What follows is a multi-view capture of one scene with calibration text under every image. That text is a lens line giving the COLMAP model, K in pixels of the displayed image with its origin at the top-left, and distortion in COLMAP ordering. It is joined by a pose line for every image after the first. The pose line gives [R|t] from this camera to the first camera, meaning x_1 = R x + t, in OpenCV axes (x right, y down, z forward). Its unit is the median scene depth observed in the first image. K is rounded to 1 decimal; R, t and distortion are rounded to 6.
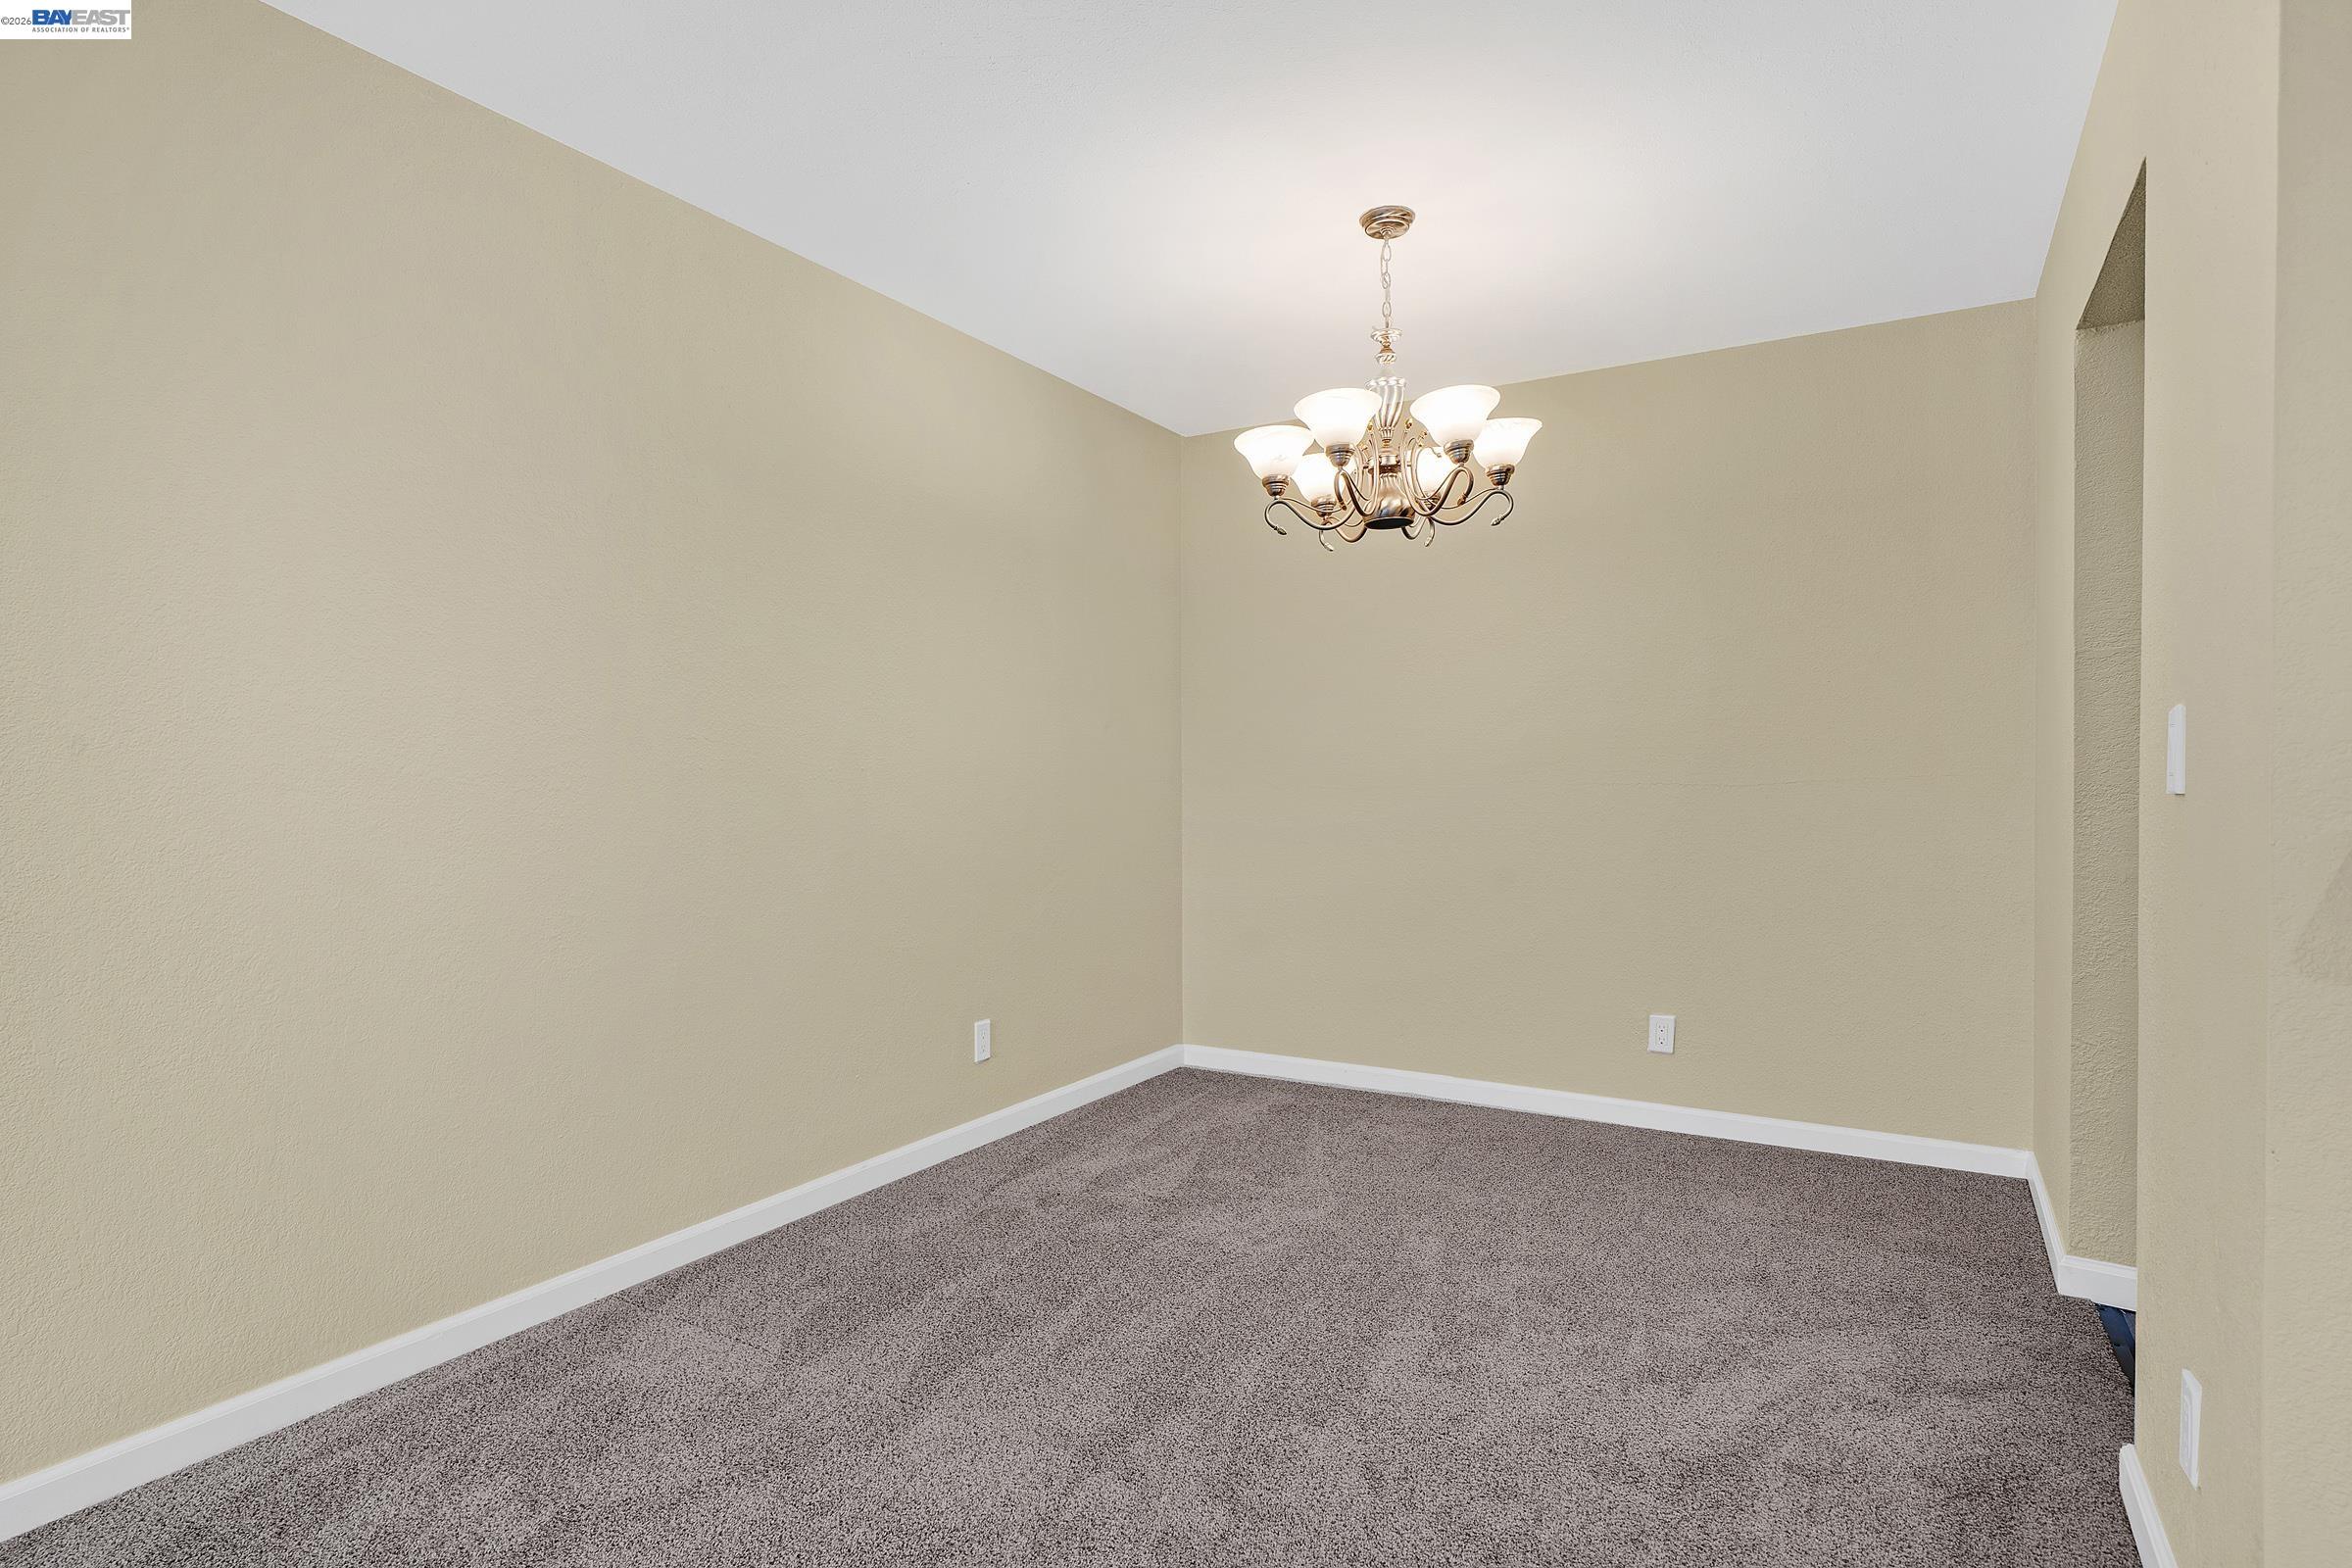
lens RADIAL K [[1216.4, 0, 1144.7], [0, 1216.4, 794.7], [0, 0, 1]] dist [0.001225, 0.000131]
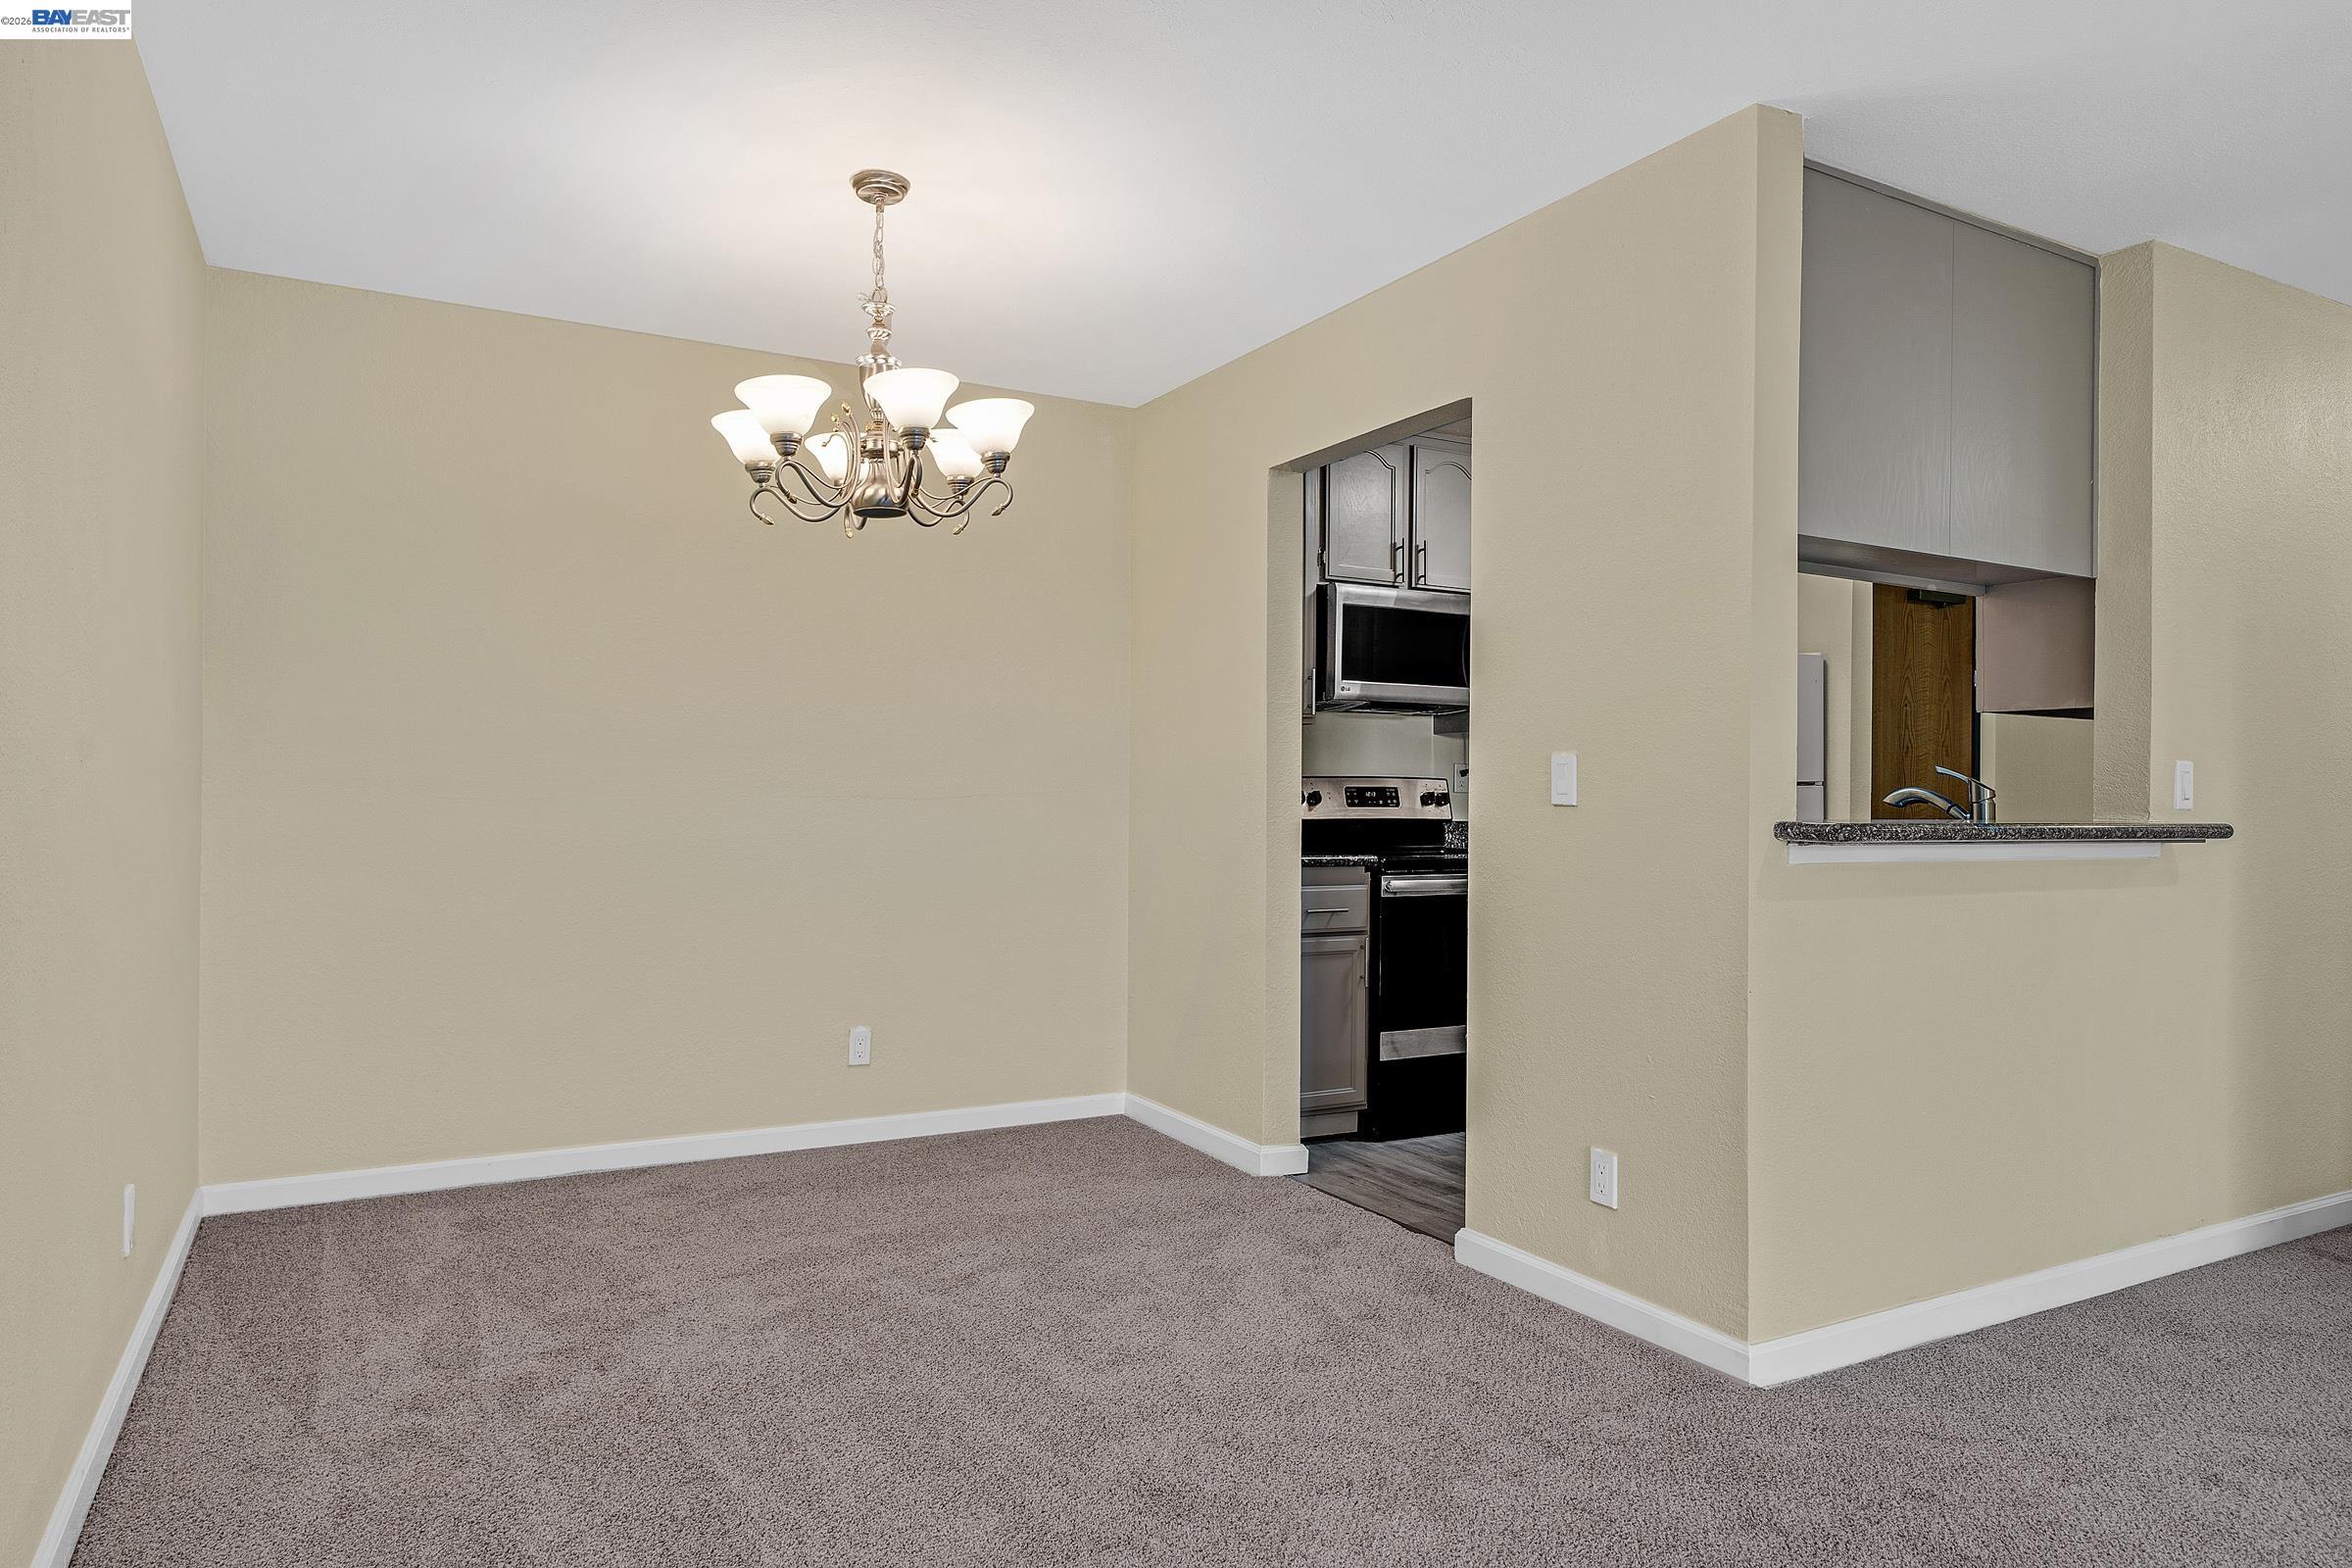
lens RADIAL K [[1430.4, 0, 1146.6], [0, 1430.4, 791.9], [0, 0, 1]] dist [0.003425, -0.000634]
pose [[0.497457, 0.011456, 0.867413, -0.622741], [-0.005597, 0.999934, -0.009997, -0.002259], [-0.867471, 0.000118, 0.497488, 0.279168]]
